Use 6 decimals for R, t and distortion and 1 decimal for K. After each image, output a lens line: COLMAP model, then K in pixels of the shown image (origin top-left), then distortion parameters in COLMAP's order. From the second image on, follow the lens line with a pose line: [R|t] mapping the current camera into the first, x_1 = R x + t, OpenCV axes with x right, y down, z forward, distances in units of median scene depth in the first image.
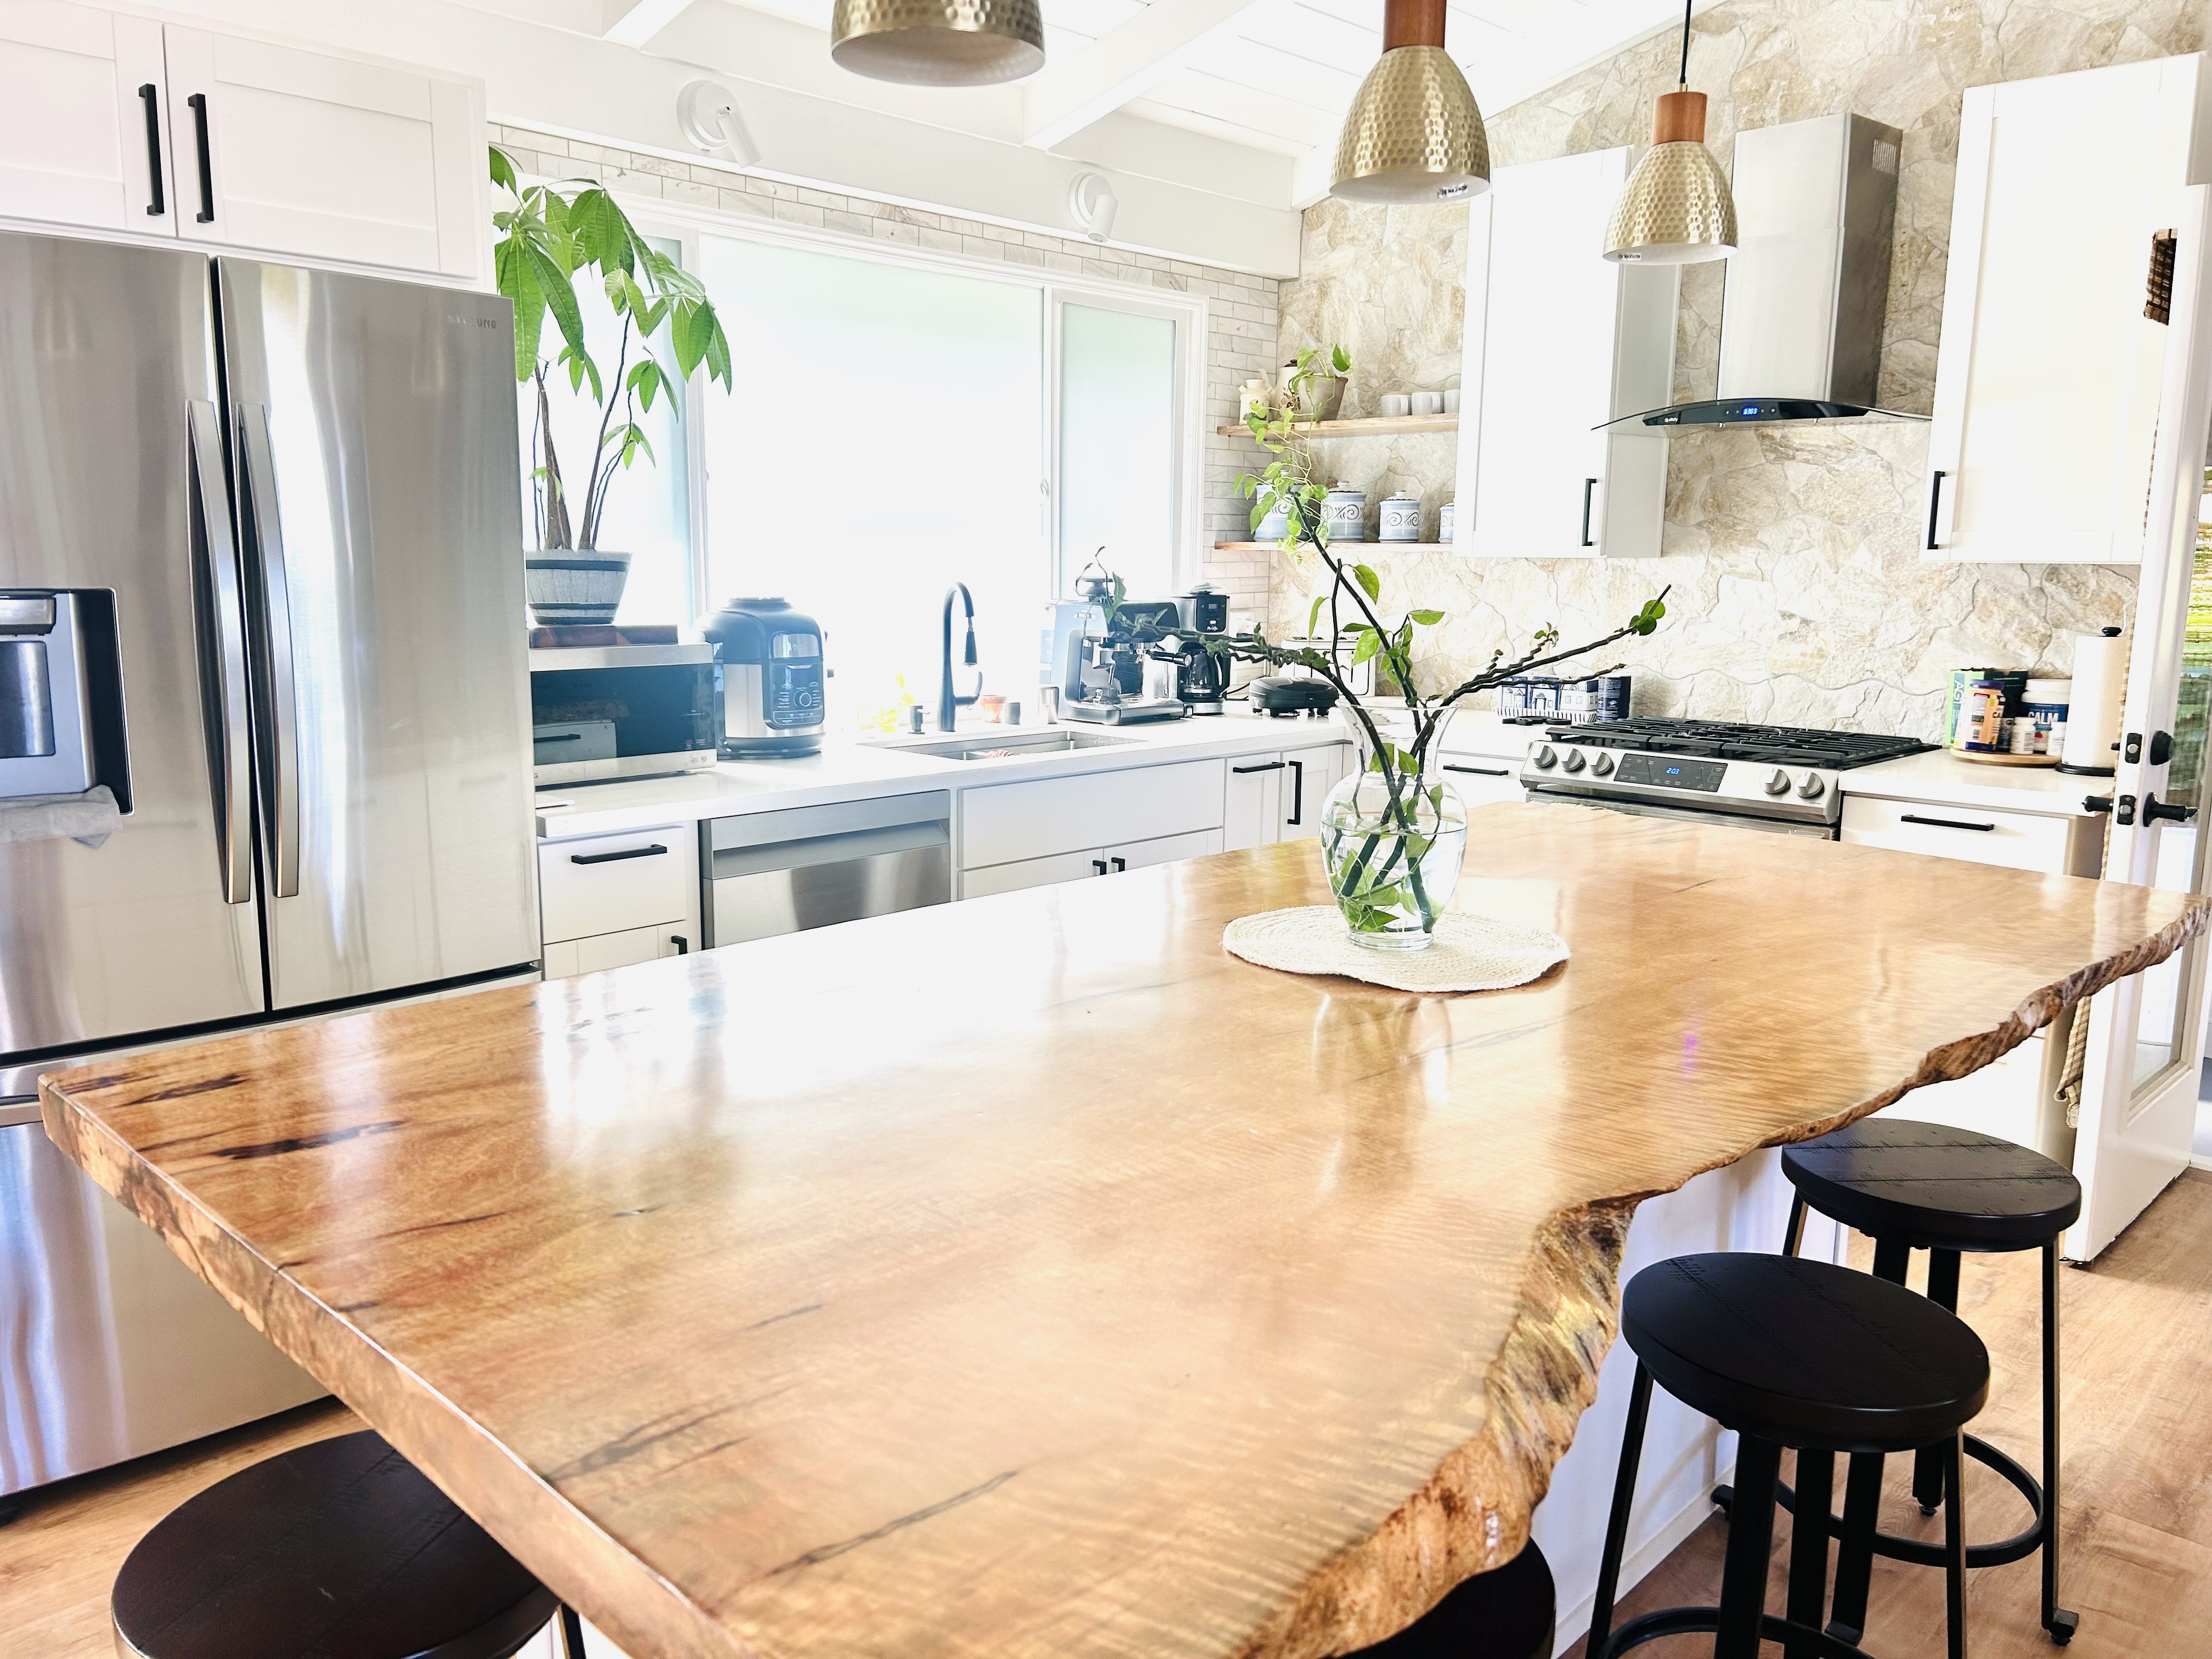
lens RADIAL K [[1668.6, 0, 1105.4], [0, 1668.6, 845.8], [0, 0, 1]] dist [0.023293, -0.009678]
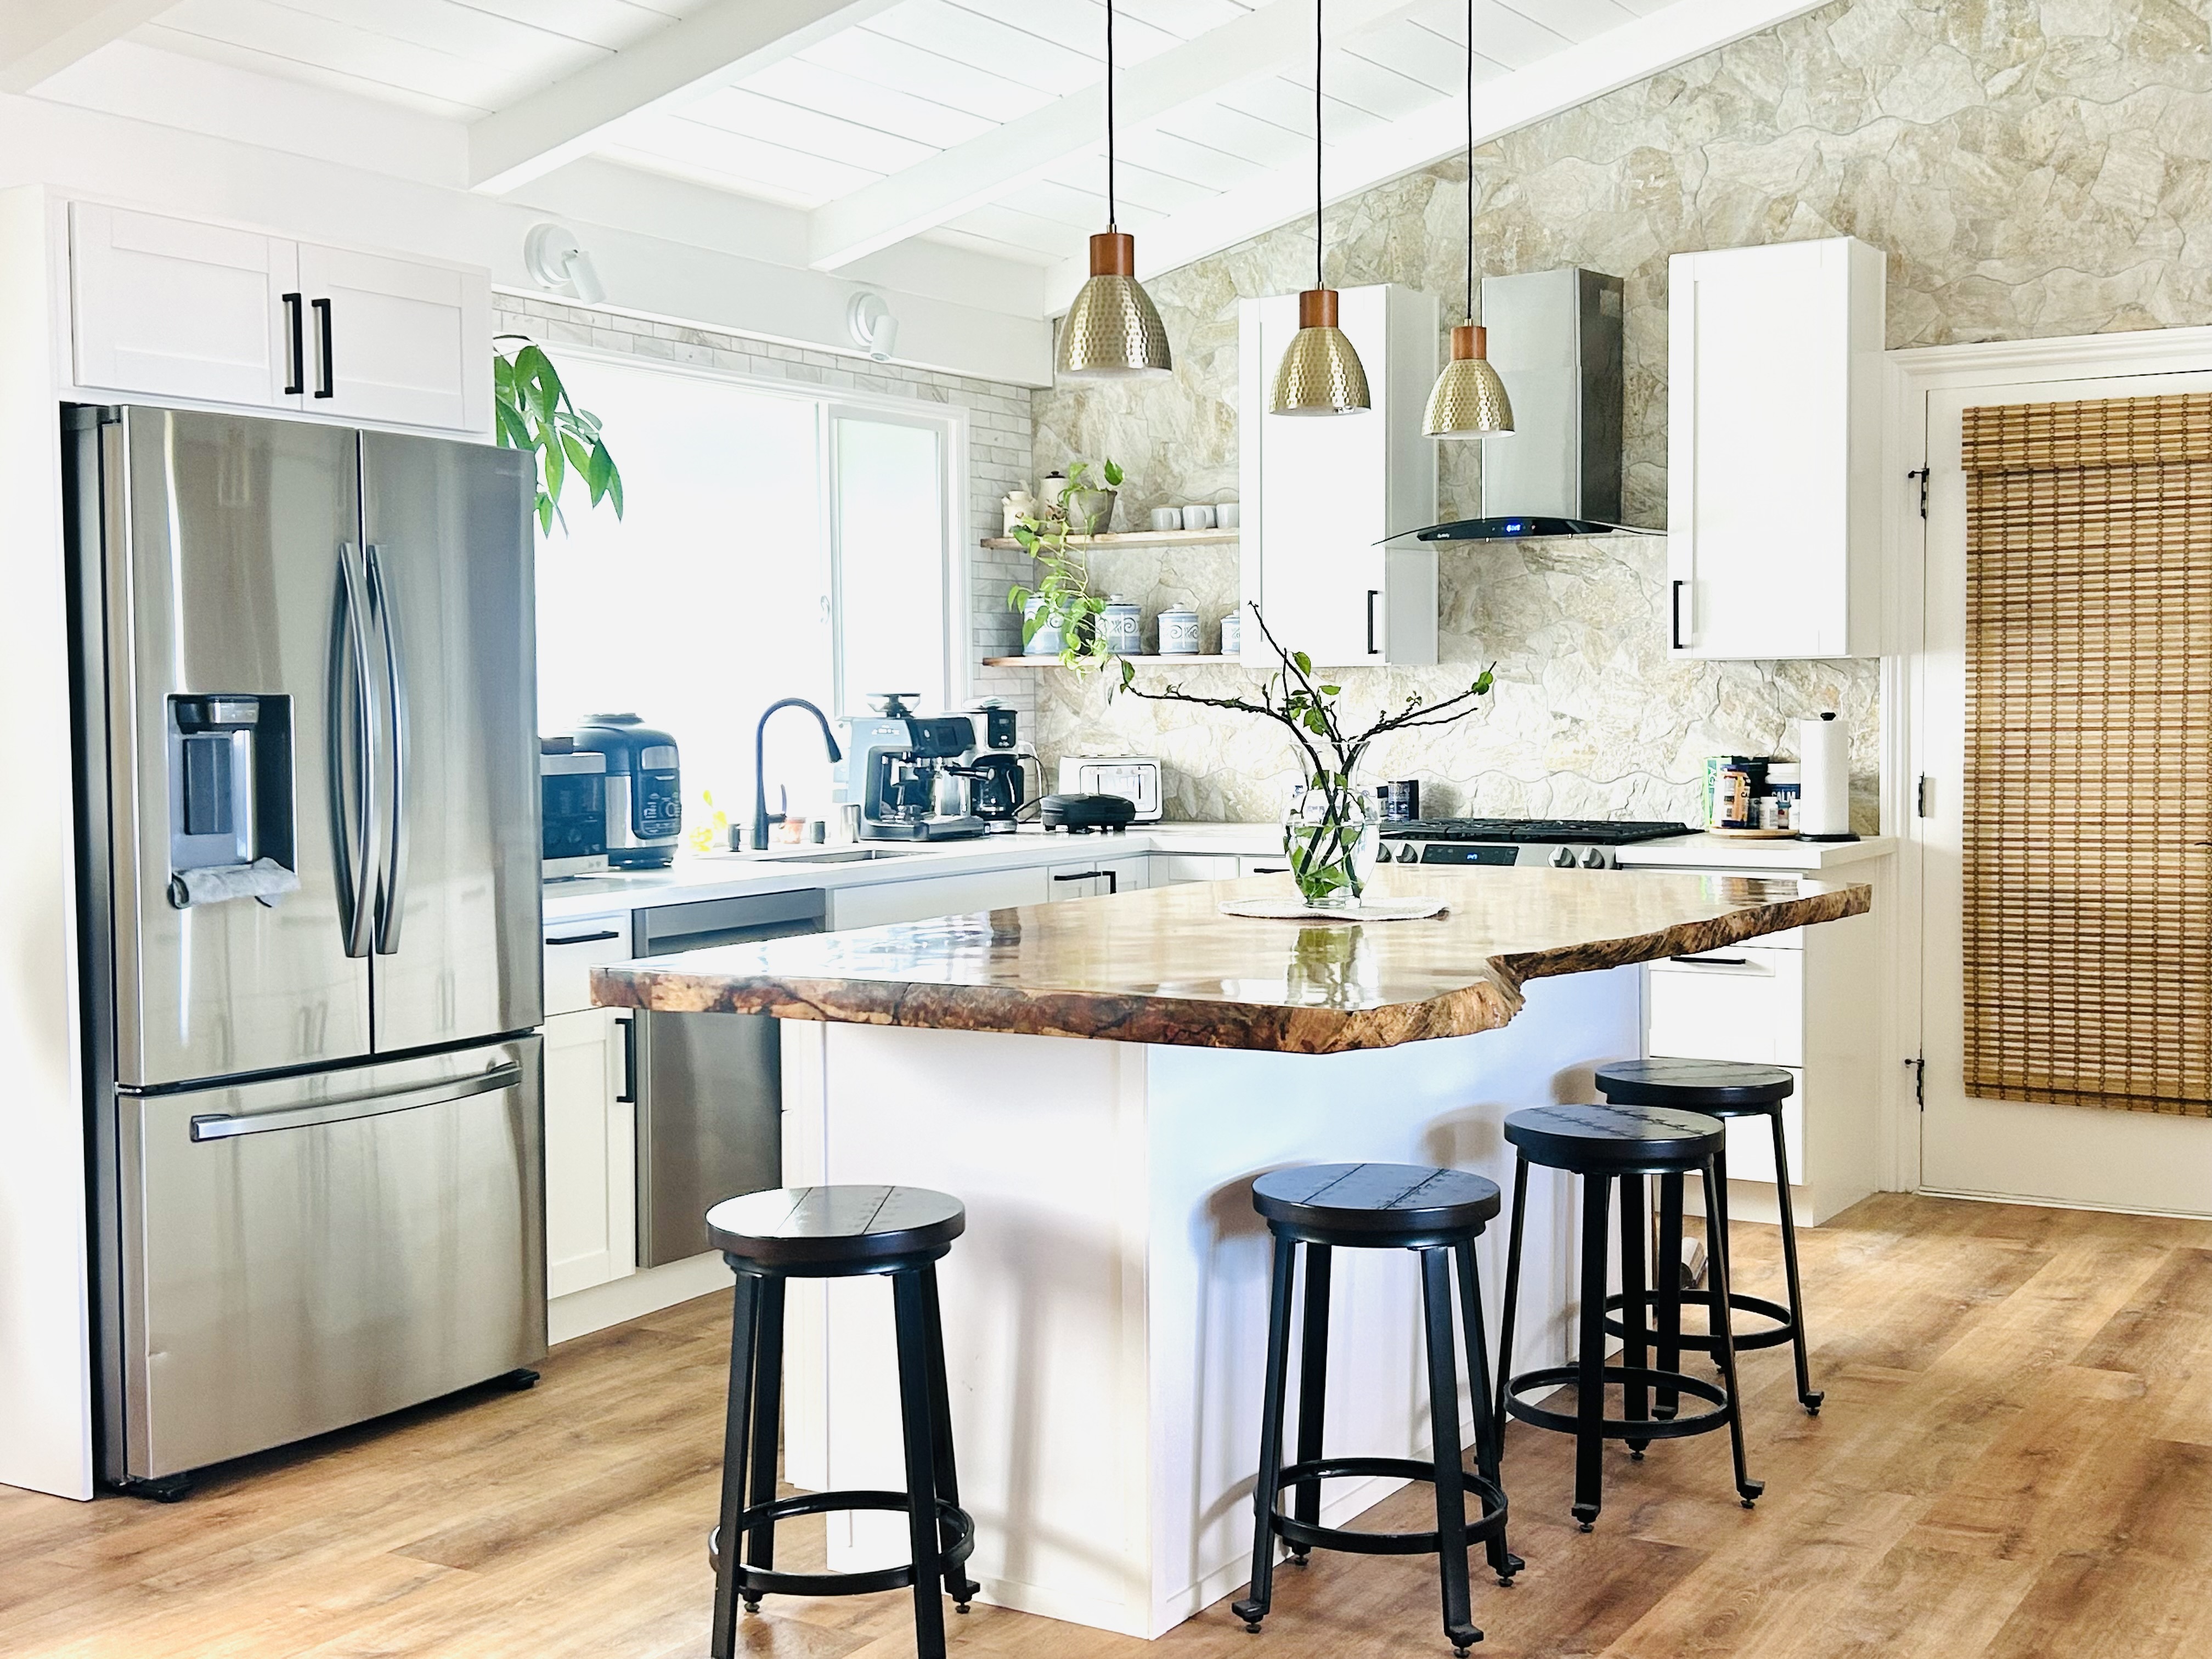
lens RADIAL K [[2621.3, 0, 1106.0], [0, 2621.3, 829.5], [0, 0, 1]] dist [0.109772, -0.018218]
pose [[0.975585, -0.030852, 0.217443, -0.235960], [0.057624, 0.991355, -0.117877, 0.113850], [-0.211926, 0.127529, 0.968929, -0.540470]]
